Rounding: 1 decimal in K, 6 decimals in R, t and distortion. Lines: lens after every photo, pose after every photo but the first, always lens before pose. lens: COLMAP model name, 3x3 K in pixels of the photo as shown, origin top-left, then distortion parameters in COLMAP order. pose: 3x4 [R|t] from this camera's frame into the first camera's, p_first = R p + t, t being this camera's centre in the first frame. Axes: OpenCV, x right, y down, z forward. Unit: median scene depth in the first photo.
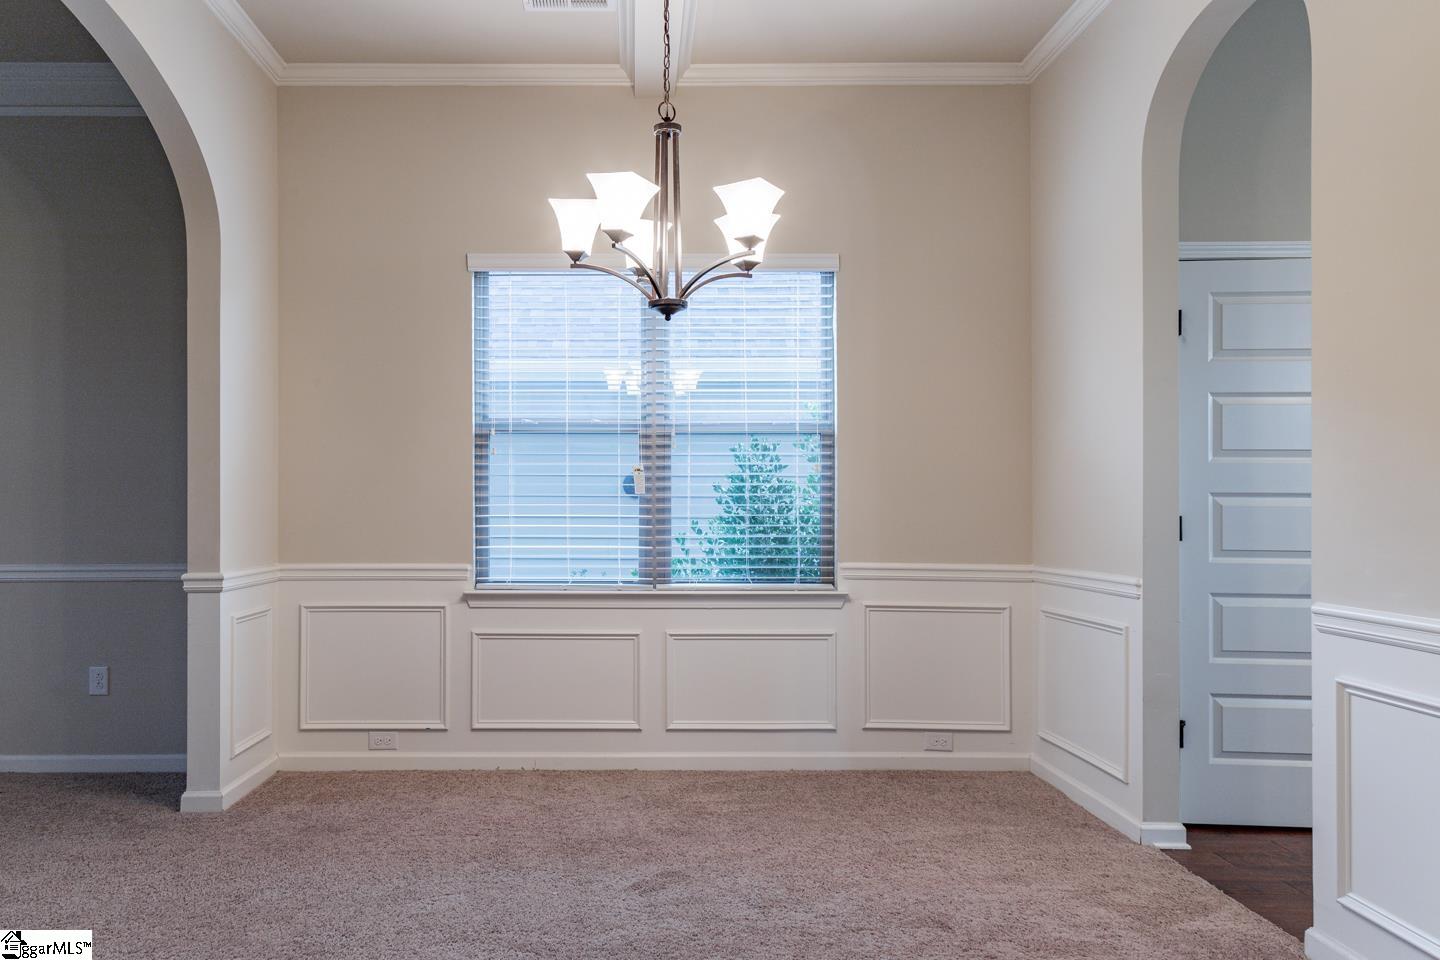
lens RADIAL K [[963.9, 0, 716.3], [0, 963.9, 486.5], [0, 0, 1]] dist [0.007129, 0.001288]
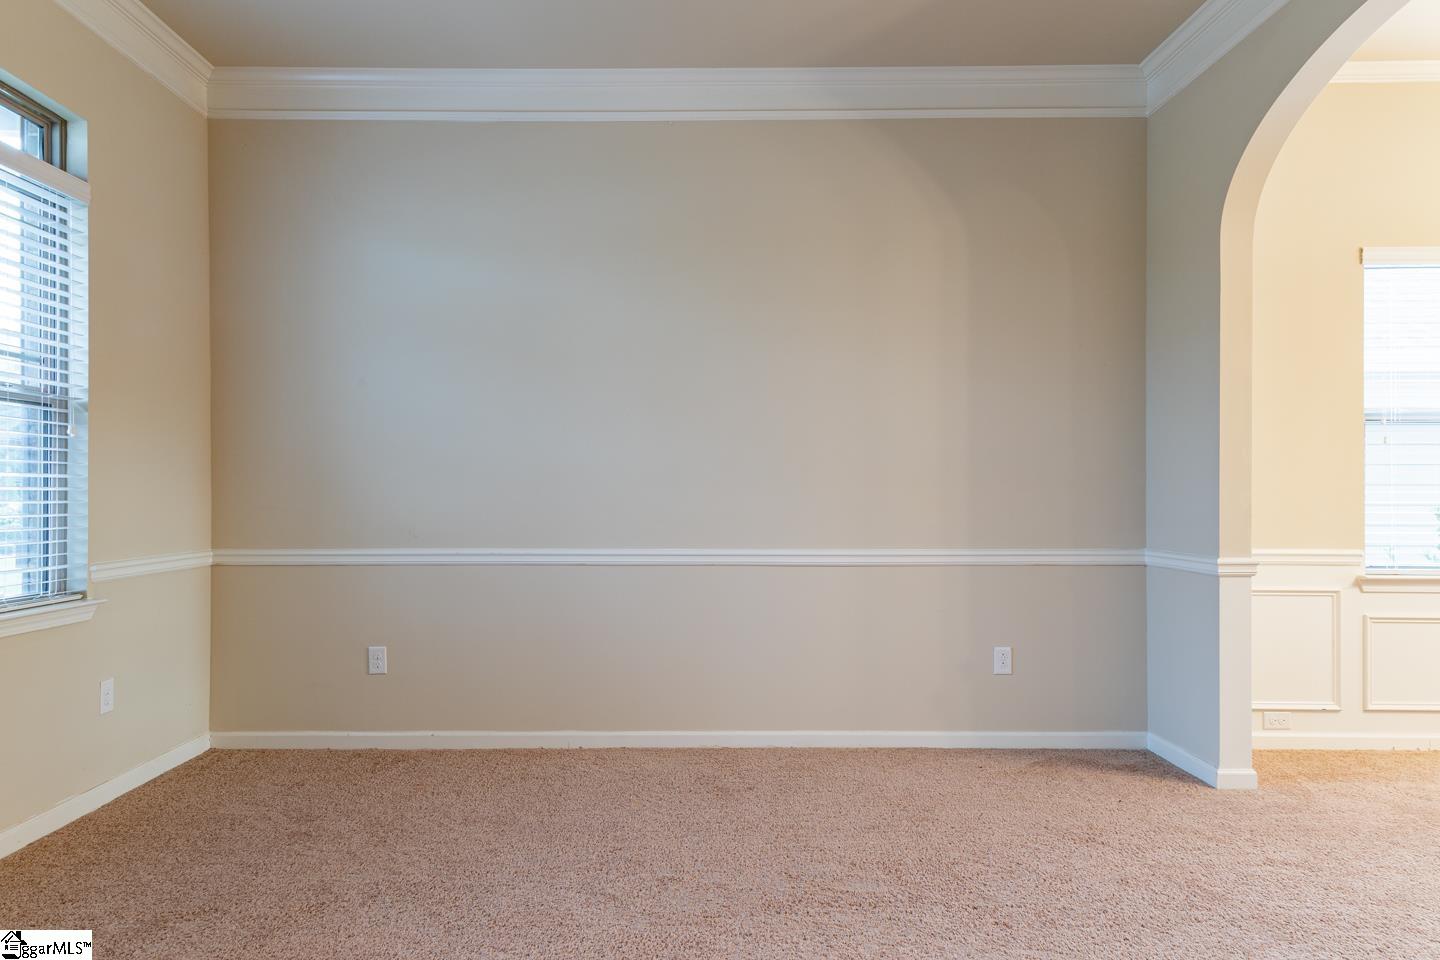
lens RADIAL K [[923.0, 0, 720.0], [0, 923.0, 480.0], [0, 0, 1]] dist [0.026345, -0.000482]
pose [[0.999988, 0.000182, -0.004858, -0.937969], [-0.000161, 0.999991, 0.004259, 0.001940], [0.004859, -0.004259, 0.999979, 0.000365]]
